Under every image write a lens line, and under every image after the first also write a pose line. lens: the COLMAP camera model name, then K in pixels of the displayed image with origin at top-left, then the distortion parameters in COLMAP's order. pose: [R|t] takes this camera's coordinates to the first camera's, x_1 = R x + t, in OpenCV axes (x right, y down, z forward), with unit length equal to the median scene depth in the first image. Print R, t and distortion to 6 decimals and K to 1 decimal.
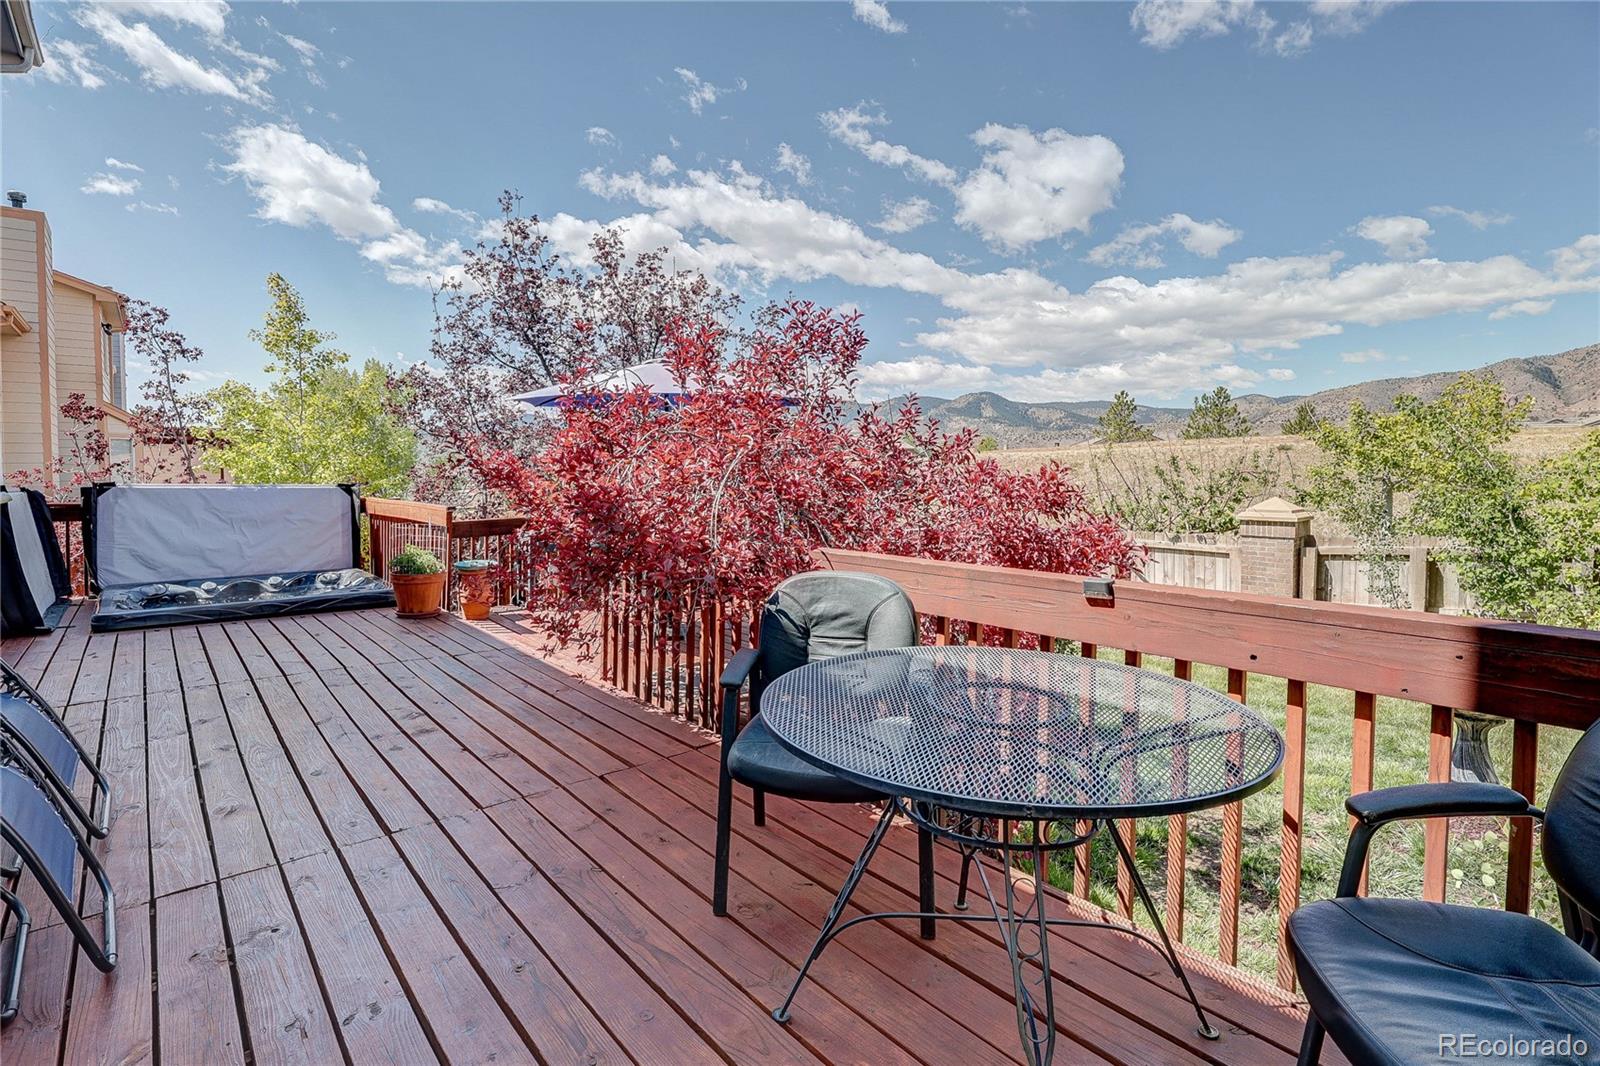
lens RADIAL K [[760.0, 0, 799.7], [0, 760.0, 498.3], [0, 0, 1]] dist [-0.003676, 0.000425]
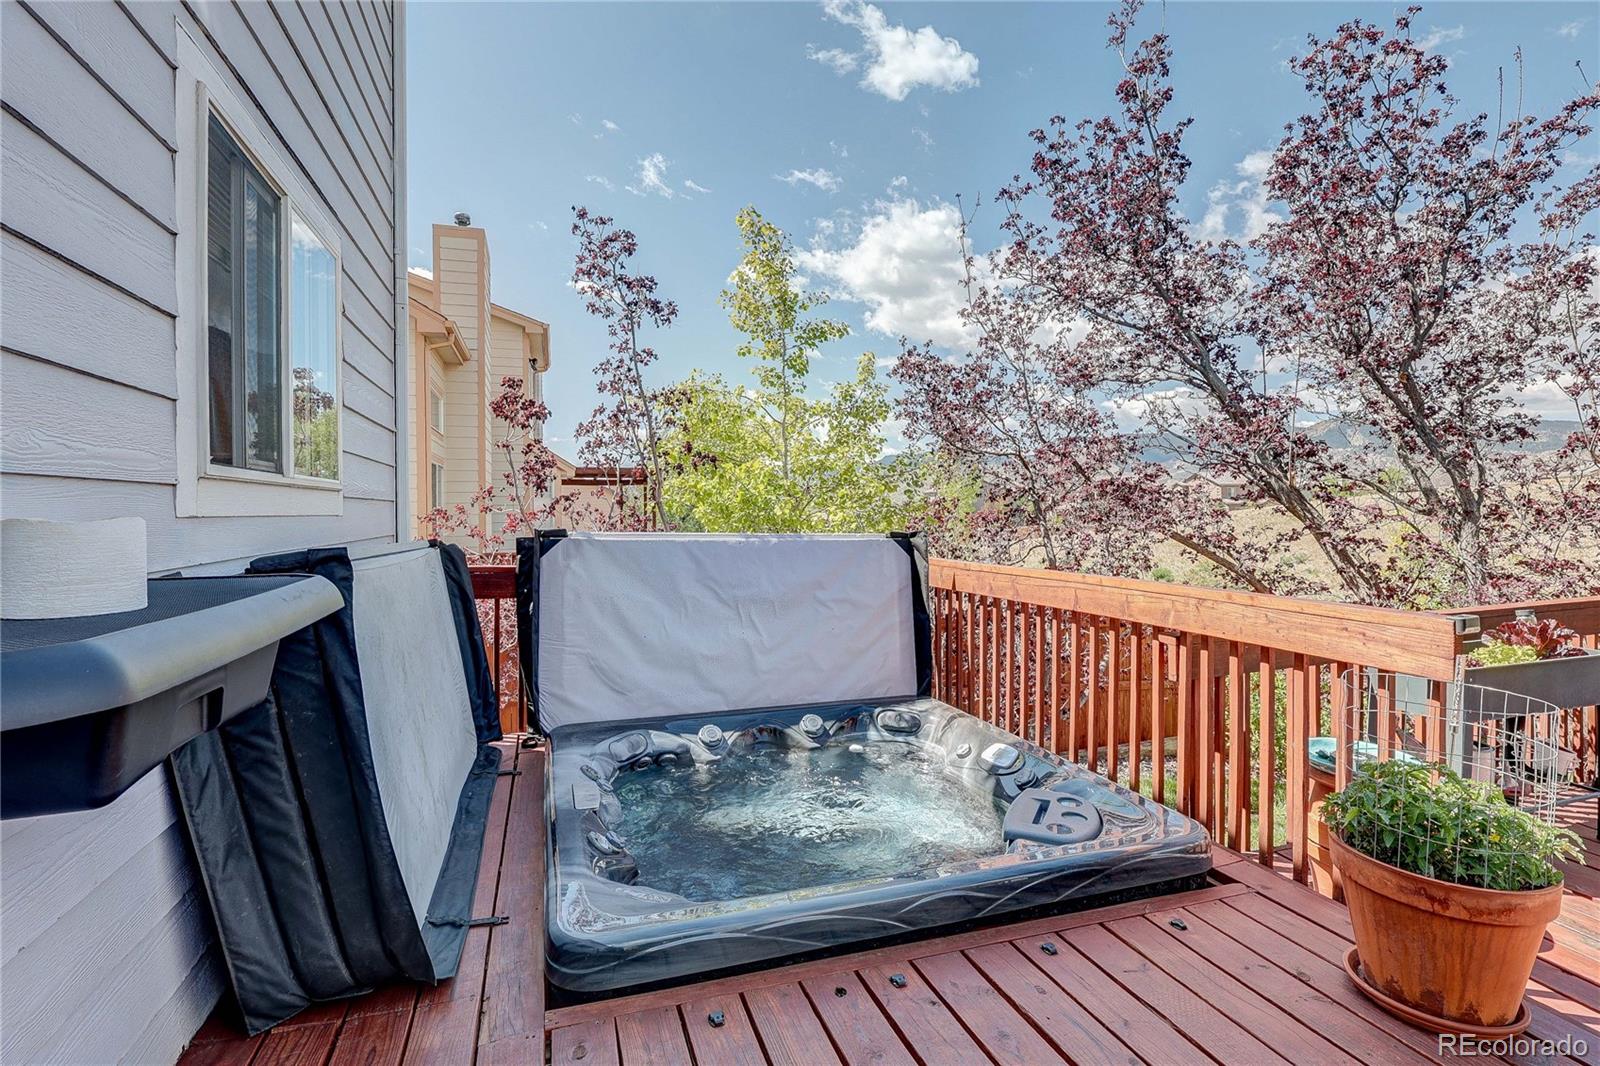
lens RADIAL K [[760.0, 0, 798.5], [0, 760.0, 524.0], [0, 0, 1]] dist [-0.003676, 0.000425]
pose [[0.924054, 0.005371, -0.382223, -0.526163], [-0.012287, 0.999802, -0.015655, -0.017711], [0.382064, 0.019162, 0.923937, 0.544878]]
